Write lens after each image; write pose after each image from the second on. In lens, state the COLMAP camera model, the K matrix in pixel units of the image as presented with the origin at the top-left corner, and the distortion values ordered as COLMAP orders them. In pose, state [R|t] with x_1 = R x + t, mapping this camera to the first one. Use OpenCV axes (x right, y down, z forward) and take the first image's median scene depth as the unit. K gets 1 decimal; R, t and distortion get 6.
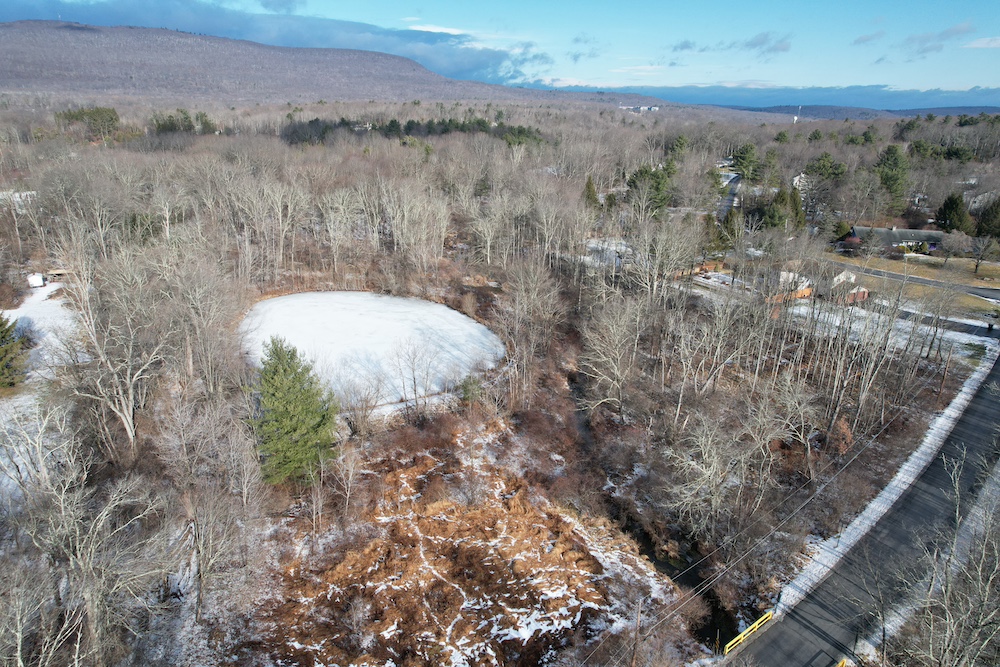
lens RADIAL K [[639.4, 0, 503.5], [0, 639.4, 335.2], [0, 0, 1]] dist [-0.083224, 0.078381]
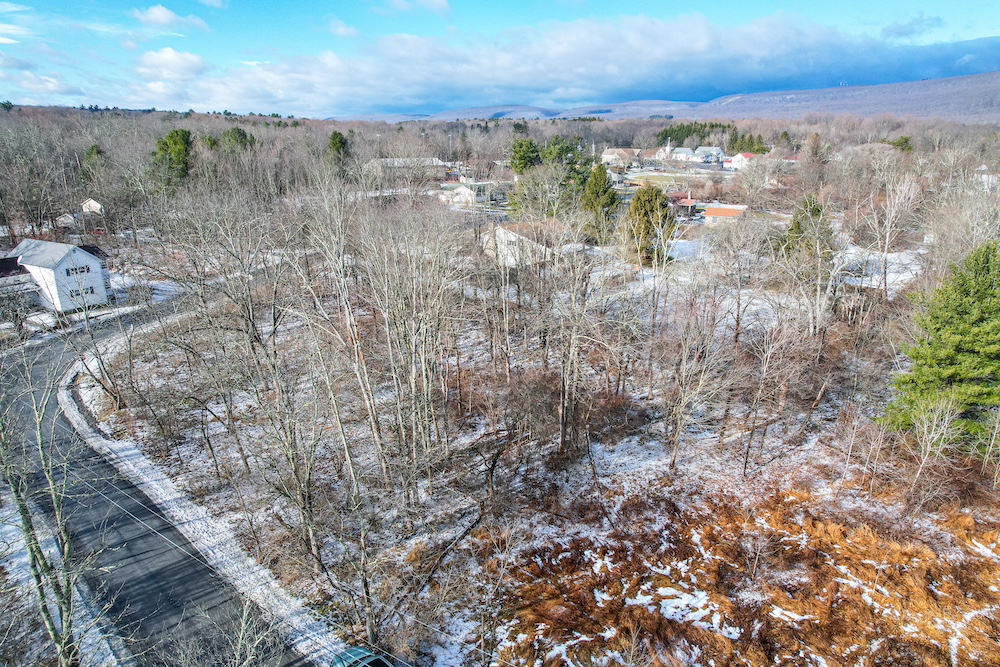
lens RADIAL K [[639.4, 0, 503.5], [0, 639.4, 335.2], [0, 0, 1]] dist [-0.083224, 0.078381]
pose [[0.161669, 0.279631, -0.946398, 0.247595], [-0.330553, 0.918959, 0.215057, 0.136181], [0.929838, 0.278067, 0.241000, 0.409809]]
